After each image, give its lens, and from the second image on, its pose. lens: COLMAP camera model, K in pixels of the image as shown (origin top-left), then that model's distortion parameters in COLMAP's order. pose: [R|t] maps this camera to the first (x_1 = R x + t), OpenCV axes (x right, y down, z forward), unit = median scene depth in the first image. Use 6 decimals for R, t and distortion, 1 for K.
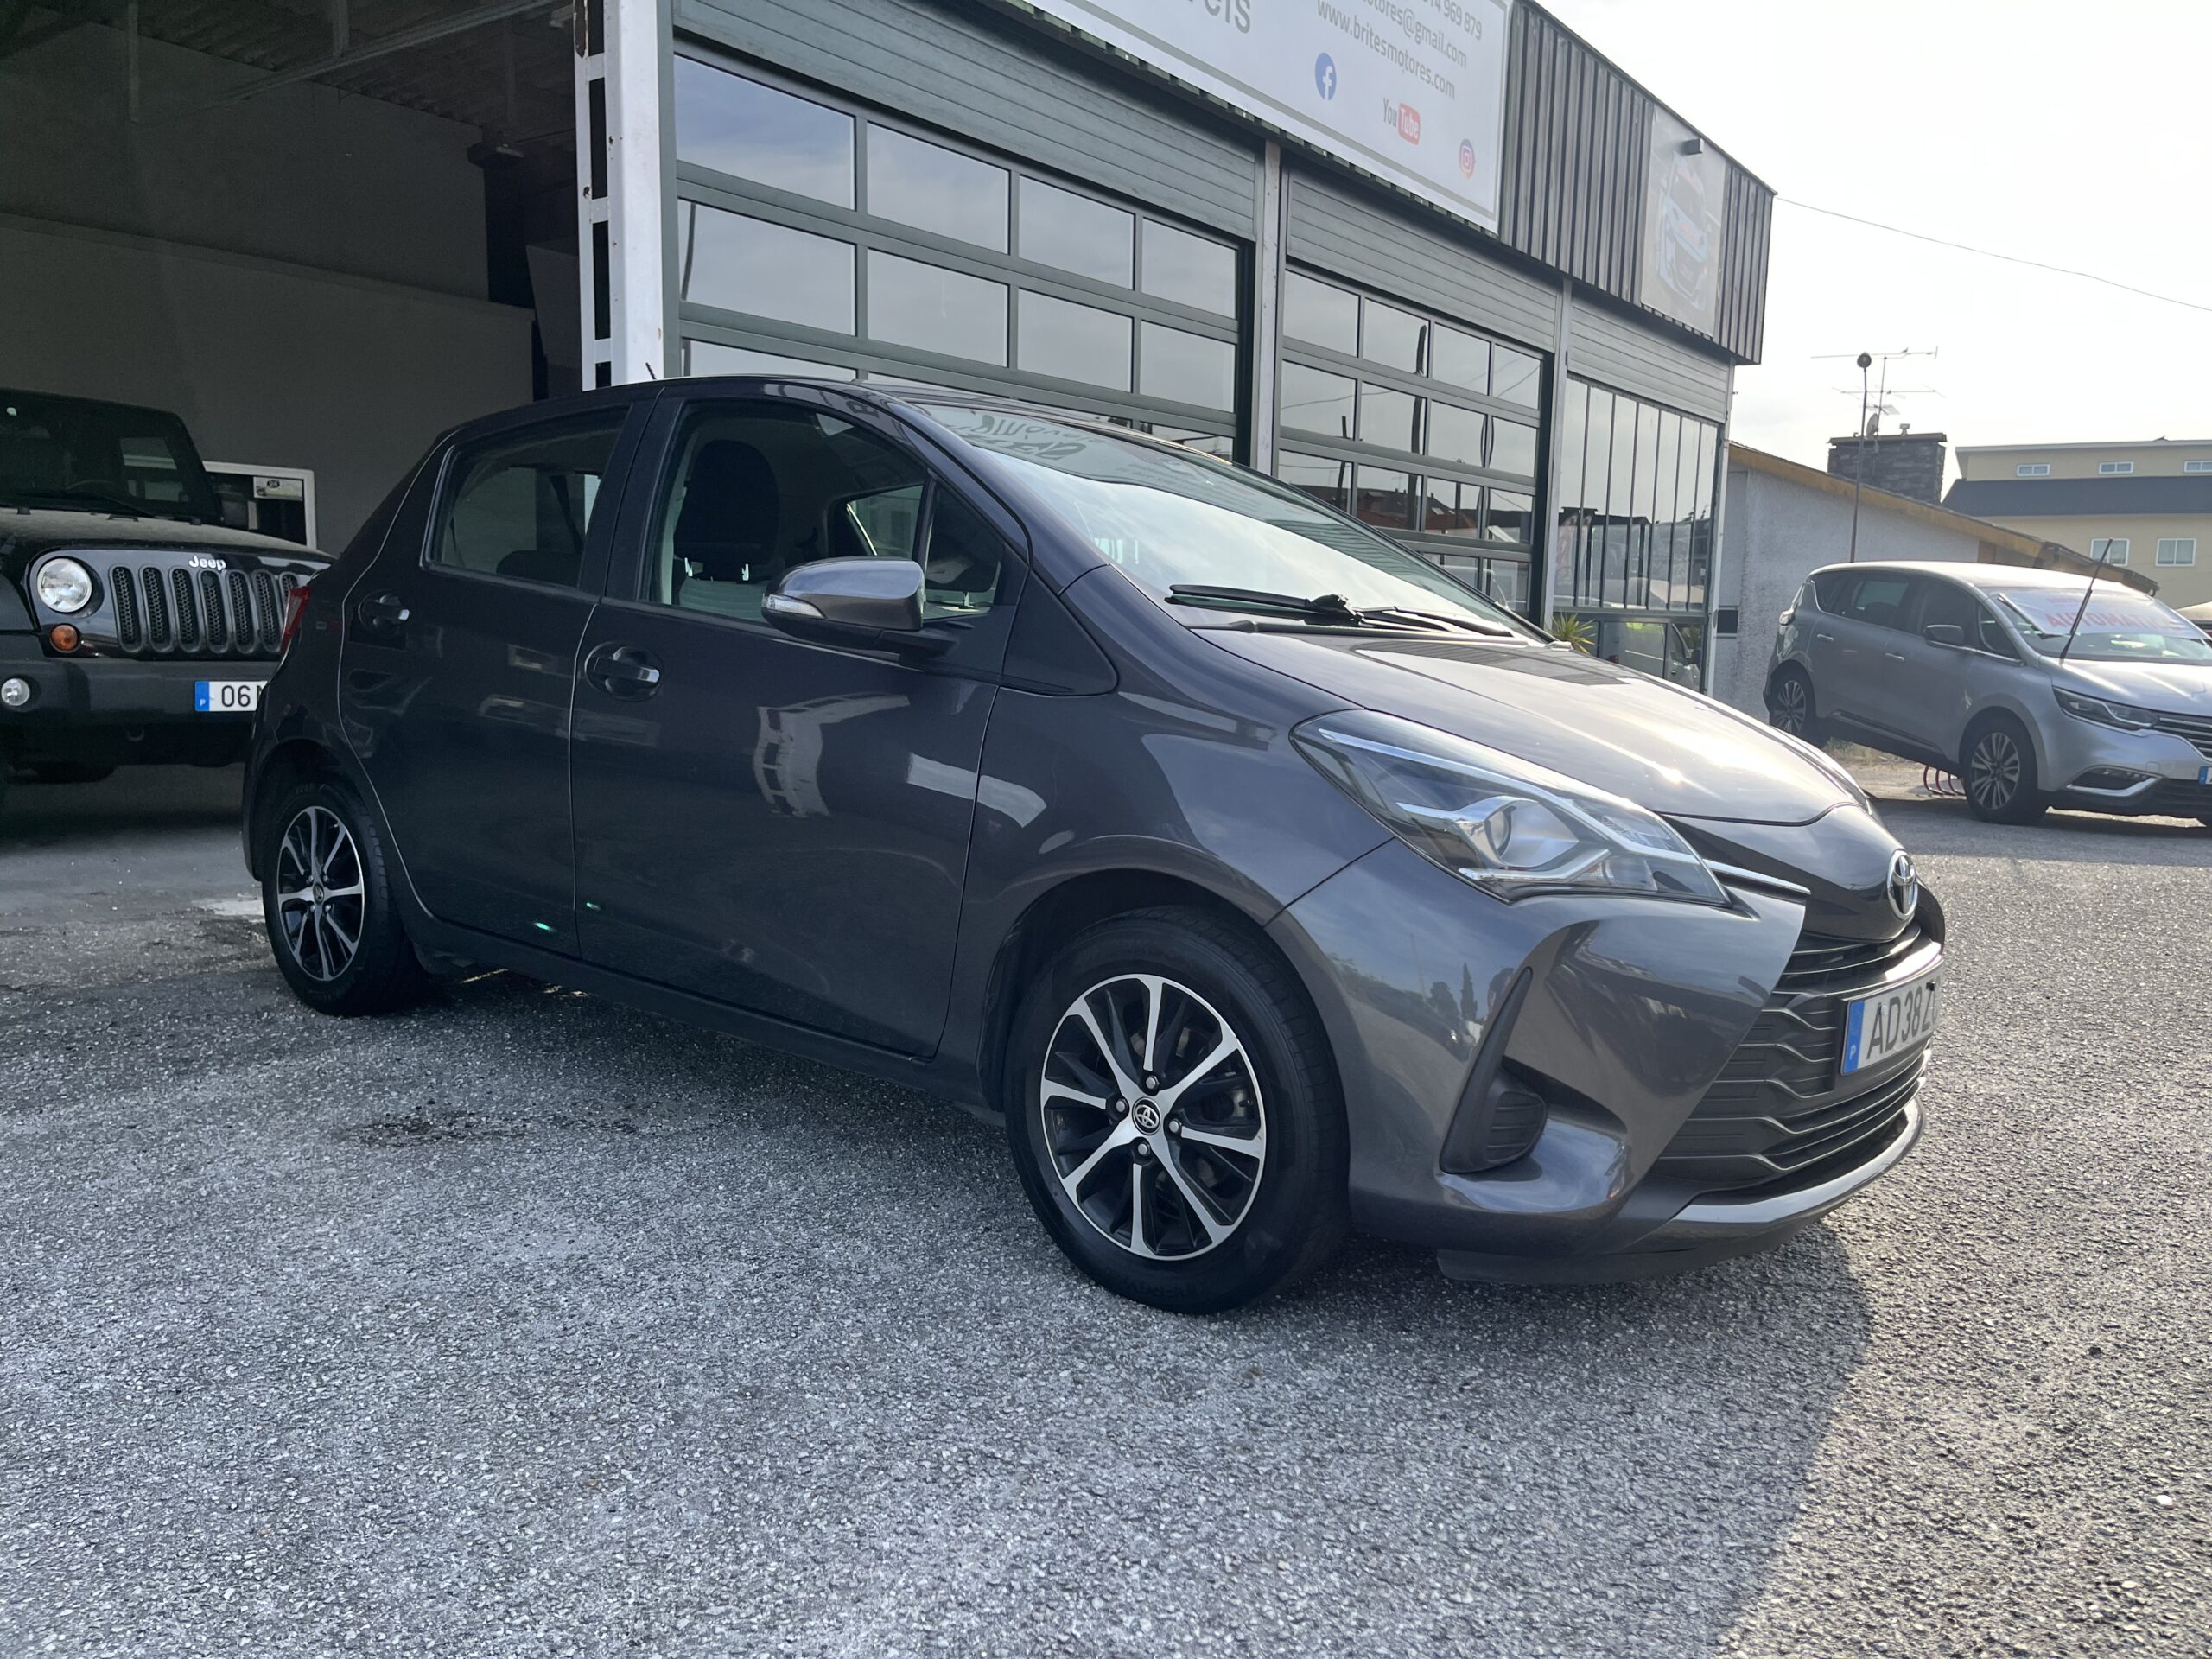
lens RADIAL K [[1675.8, 0, 1113.7], [0, 1675.8, 824.4], [0, 0, 1]] dist [0.072333, -0.091570]
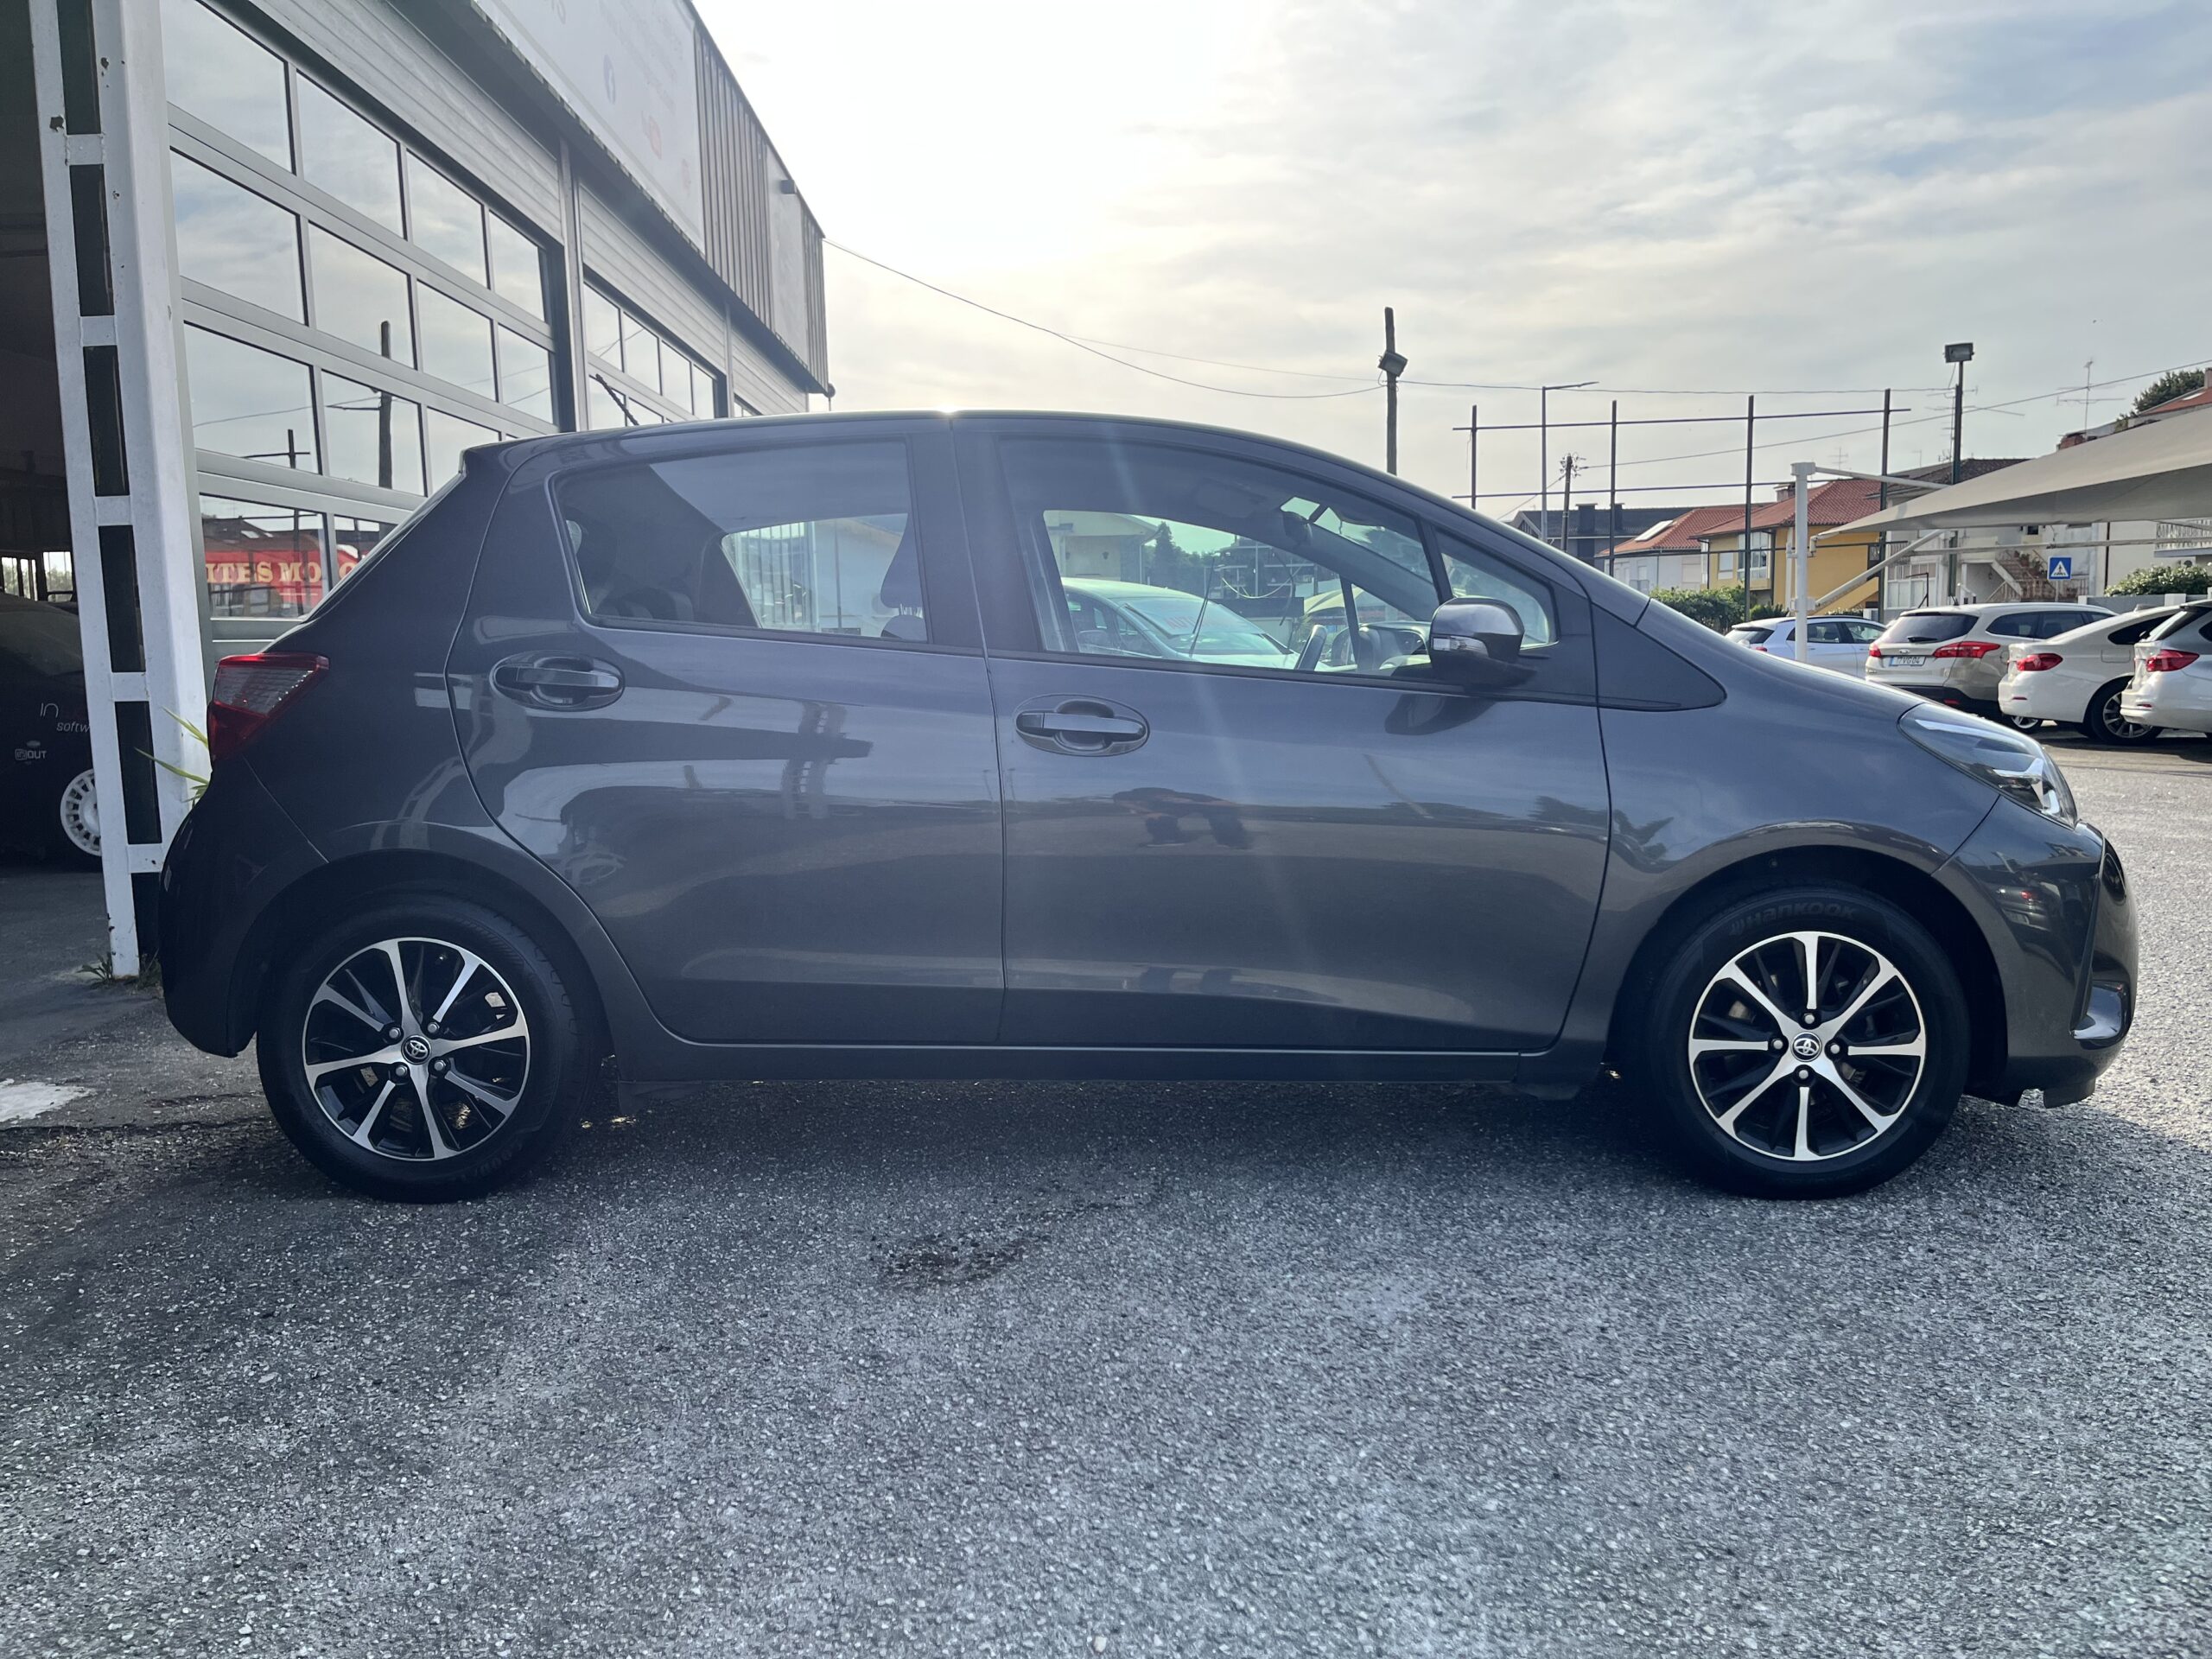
lens RADIAL K [[1675.8, 0, 1117.2], [0, 1675.8, 834.5], [0, 0, 1]] dist [0.072333, -0.091570]
pose [[0.790596, -0.110839, 0.602223, -1.058695], [0.111623, 0.993090, 0.036240, -0.077712], [-0.602078, 0.038570, 0.797505, 0.299183]]
